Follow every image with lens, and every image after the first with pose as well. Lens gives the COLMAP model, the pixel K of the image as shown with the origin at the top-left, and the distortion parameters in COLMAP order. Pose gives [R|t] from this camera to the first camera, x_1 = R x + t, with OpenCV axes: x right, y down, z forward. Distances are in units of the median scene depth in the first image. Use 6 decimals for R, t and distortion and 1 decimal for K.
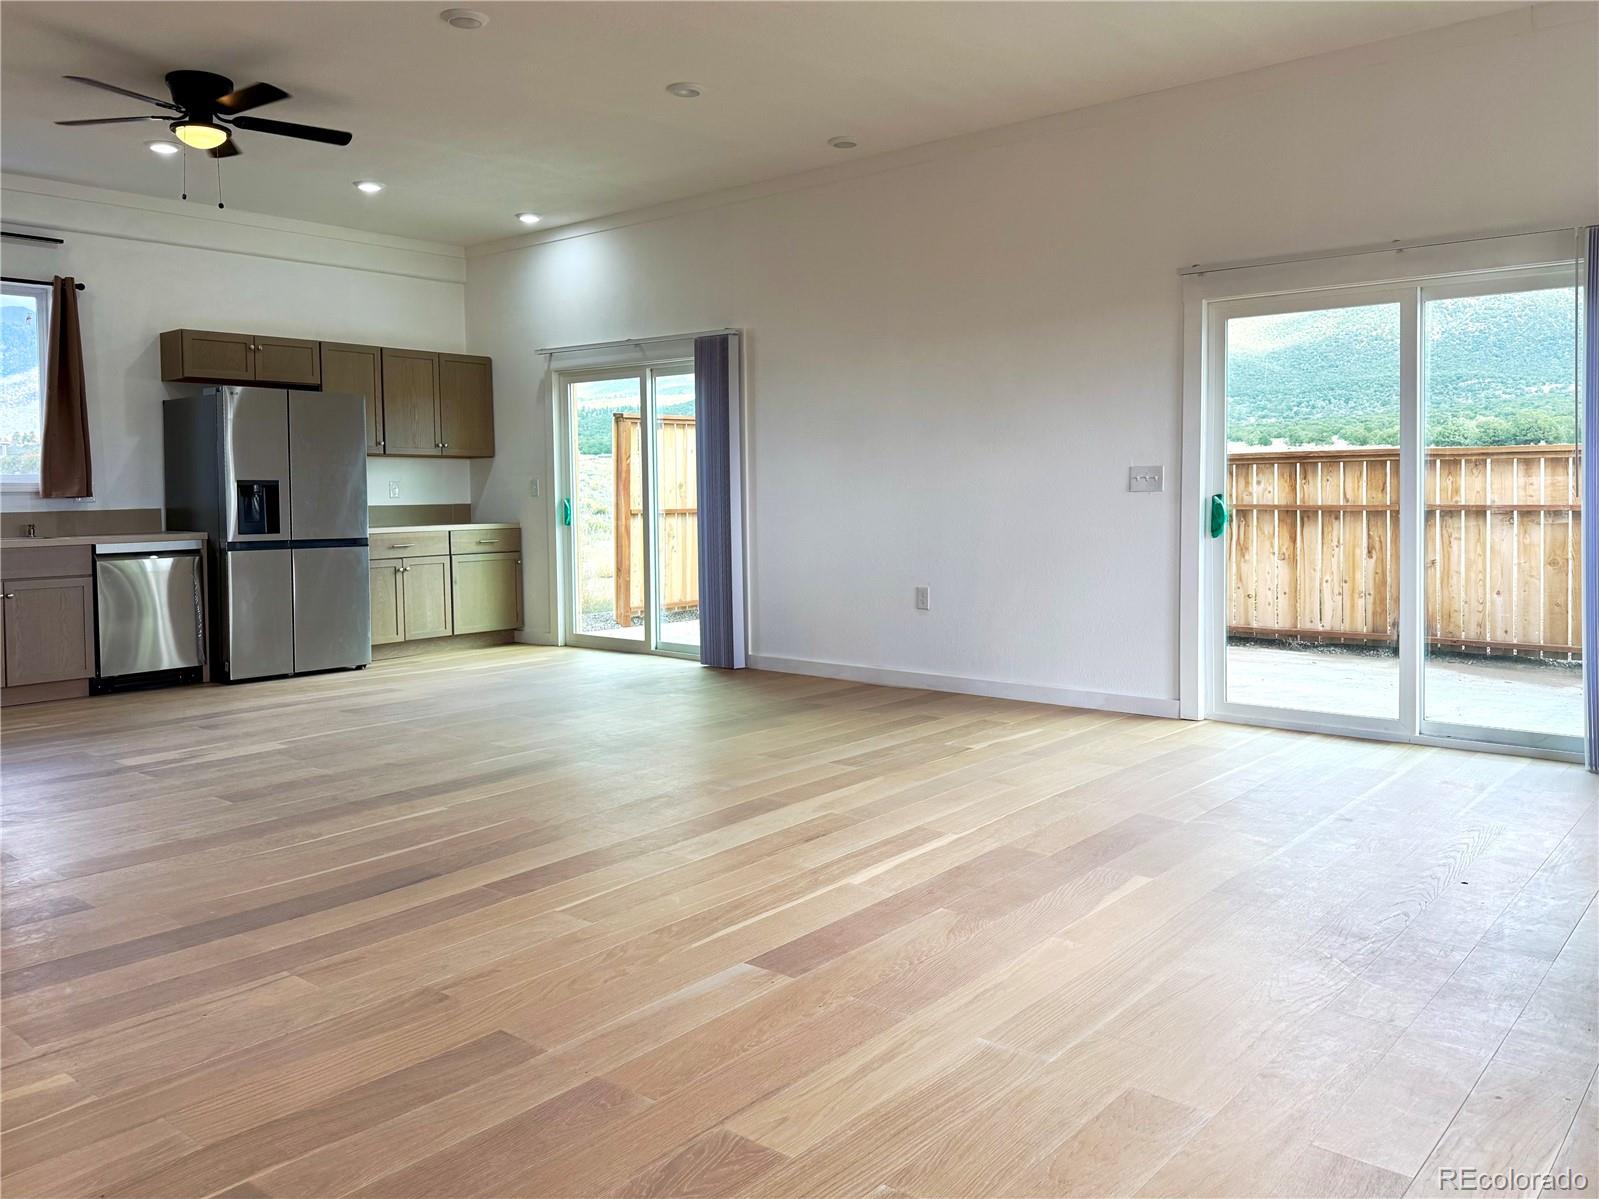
lens RADIAL K [[1183.1, 0, 799.5], [0, 1183.1, 599.5], [0, 0, 1]] dist [0.000355, -0.100658]
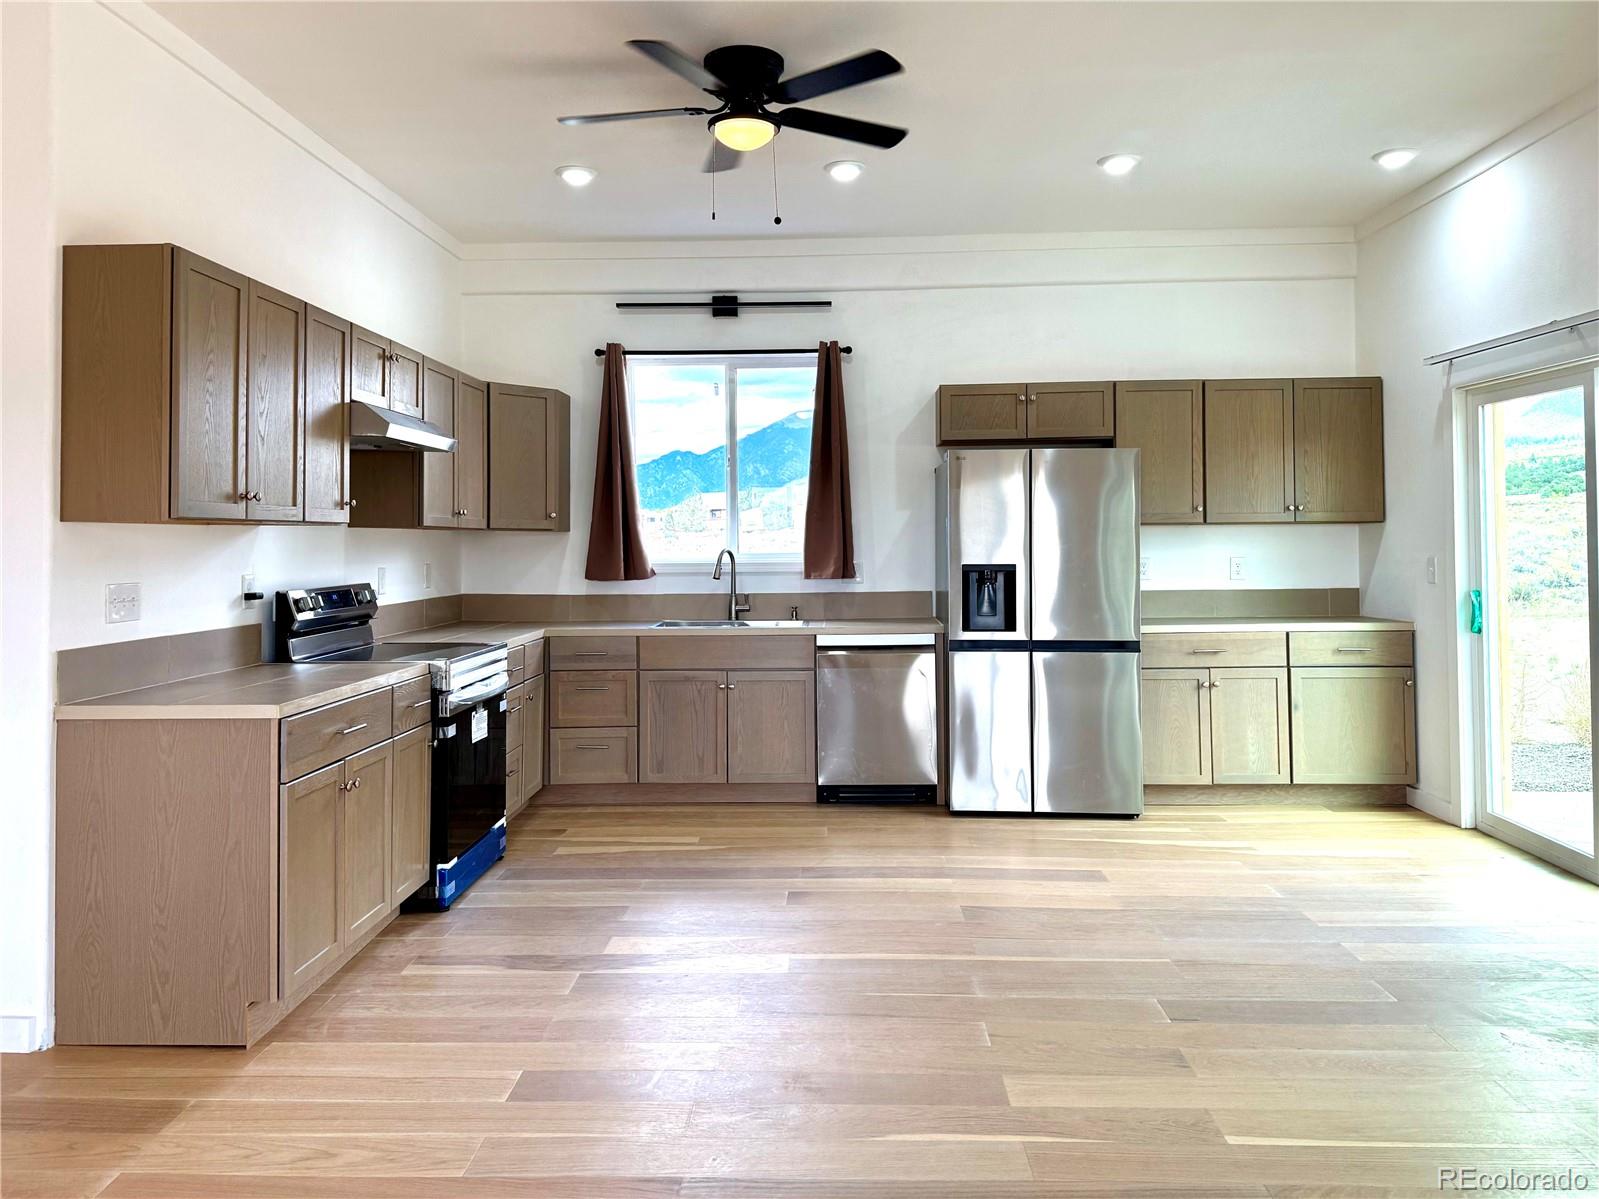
lens RADIAL K [[1168.7, 0, 799.6], [0, 1168.7, 523.3], [0, 0, 1]] dist [0.002654, -0.005137]
pose [[0.596722, -0.011785, -0.802362, 0.084714], [-0.064330, 0.995971, -0.062471, -0.061178], [0.799866, 0.088894, 0.593560, 0.364524]]
